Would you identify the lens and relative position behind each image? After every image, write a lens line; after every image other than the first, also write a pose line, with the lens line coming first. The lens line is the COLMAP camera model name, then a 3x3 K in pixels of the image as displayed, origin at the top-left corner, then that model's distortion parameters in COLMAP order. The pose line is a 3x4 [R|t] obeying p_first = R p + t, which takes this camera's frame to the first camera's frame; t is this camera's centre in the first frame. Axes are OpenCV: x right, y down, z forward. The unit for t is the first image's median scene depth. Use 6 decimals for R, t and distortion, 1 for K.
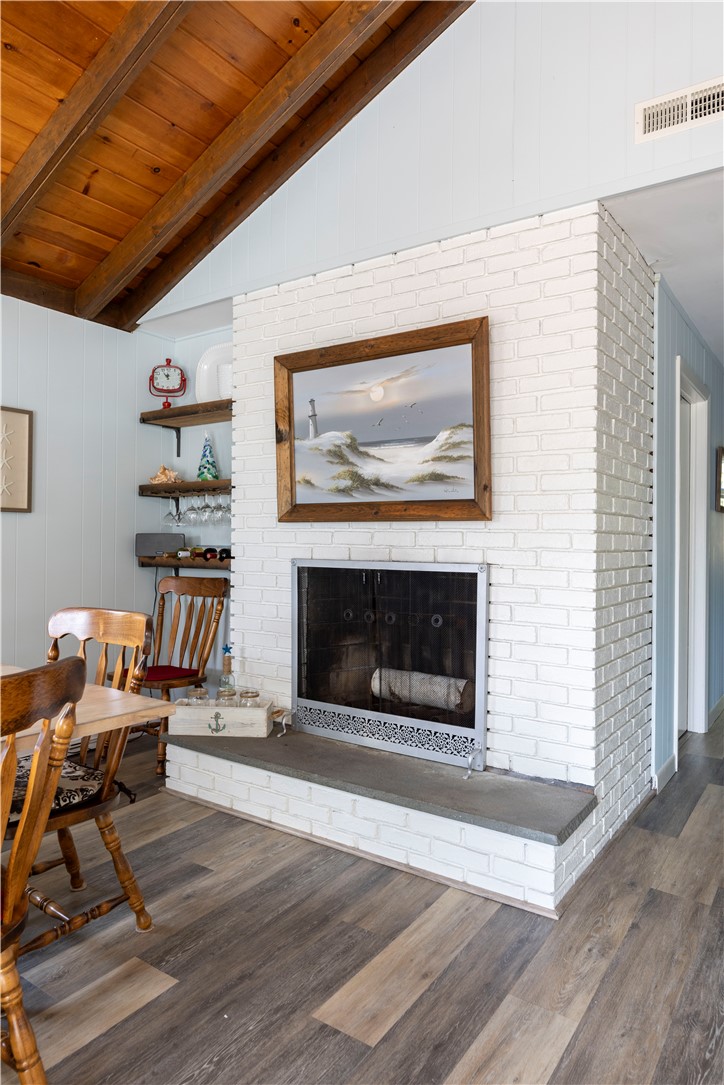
lens RADIAL K [[687.2, 0, 364.5], [0, 687.2, 537.8], [0, 0, 1]] dist [-0.003111, 0.001321]
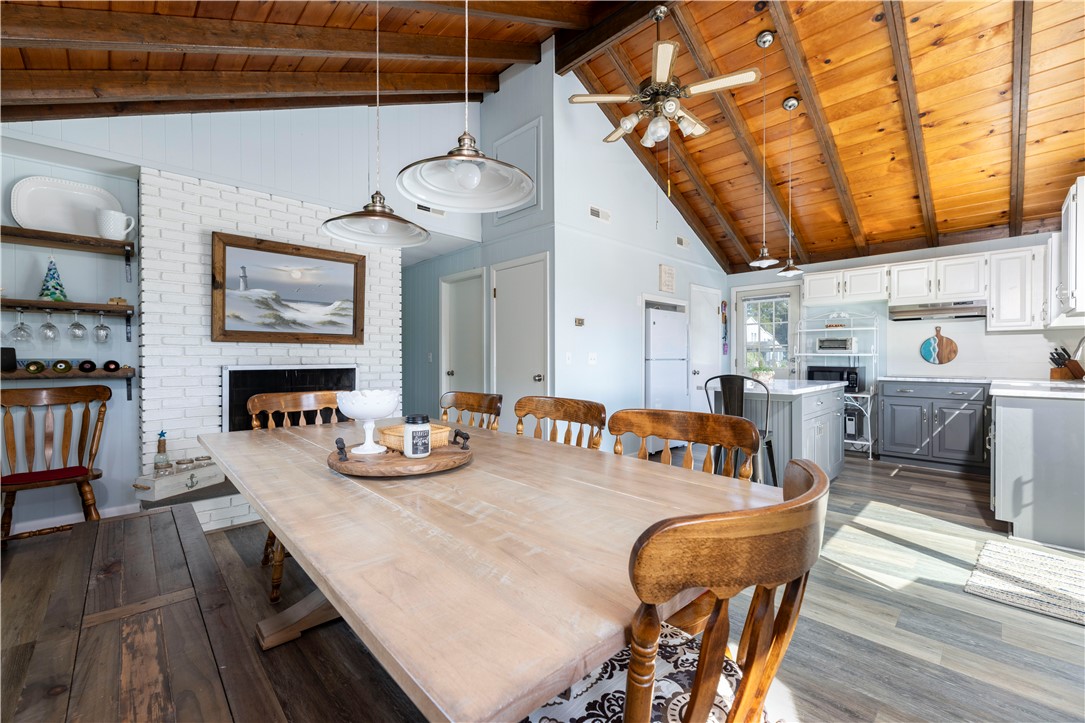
lens RADIAL K [[459.9, 0, 532.5], [0, 459.9, 360.9], [0, 0, 1]] dist [-0.000108, 0.000546]
pose [[0.206837, -0.013184, 0.978286, -1.041314], [0.004251, 0.999912, 0.012577, 0.010579], [-0.978366, 0.001557, 0.206875, 0.114954]]
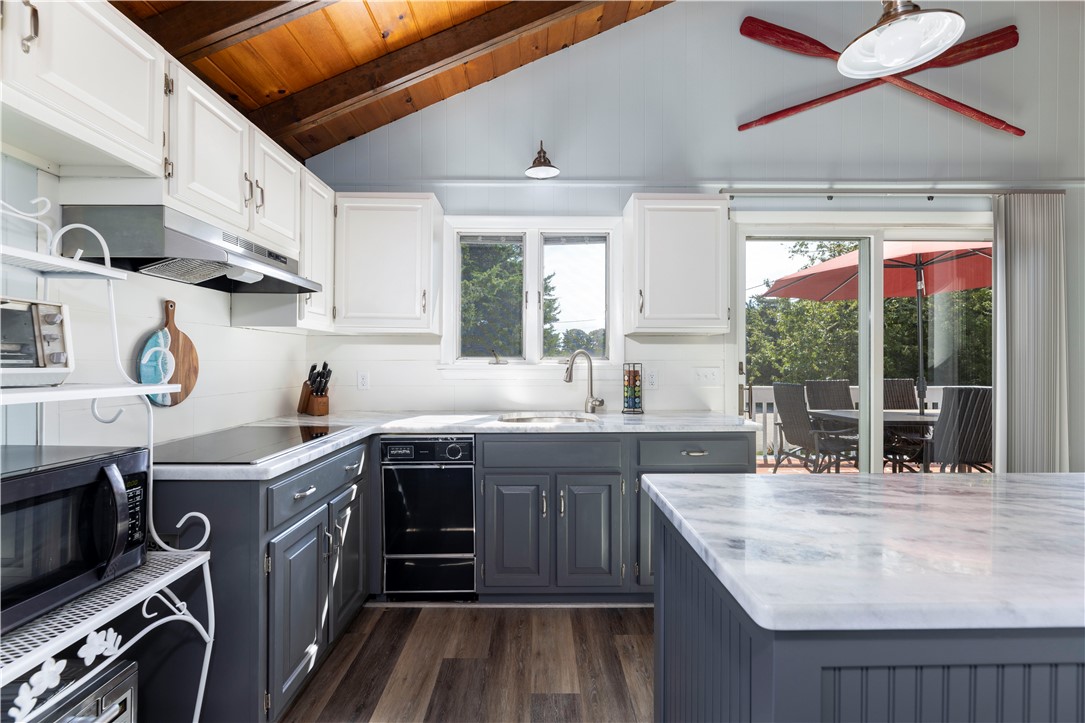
lens RADIAL K [[459.9, 0, 538.0], [0, 459.9, 360.0], [0, 0, 1]] dist [-0.000108, 0.000546]
pose [[-0.825731, -0.009652, -0.563982, 0.743047], [-0.007251, 0.999953, -0.006497, -0.009069], [0.564018, -0.001275, -0.825761, -0.210258]]
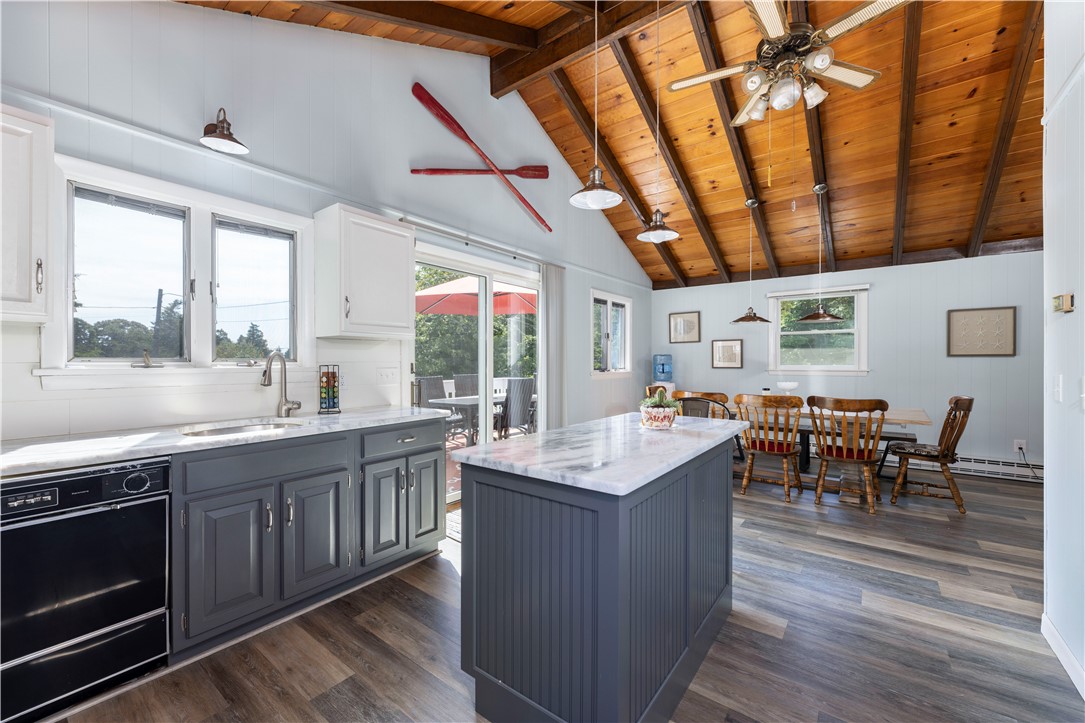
lens RADIAL K [[437.6, 0, 539.1], [0, 437.6, 362.6], [0, 0, 1]] dist [0.000867, 0.000648]
pose [[-0.060259, -0.004807, -0.998171, 0.933233], [-0.000771, 0.999988, -0.004769, -0.010683], [0.998182, 0.000483, -0.060262, -0.364273]]
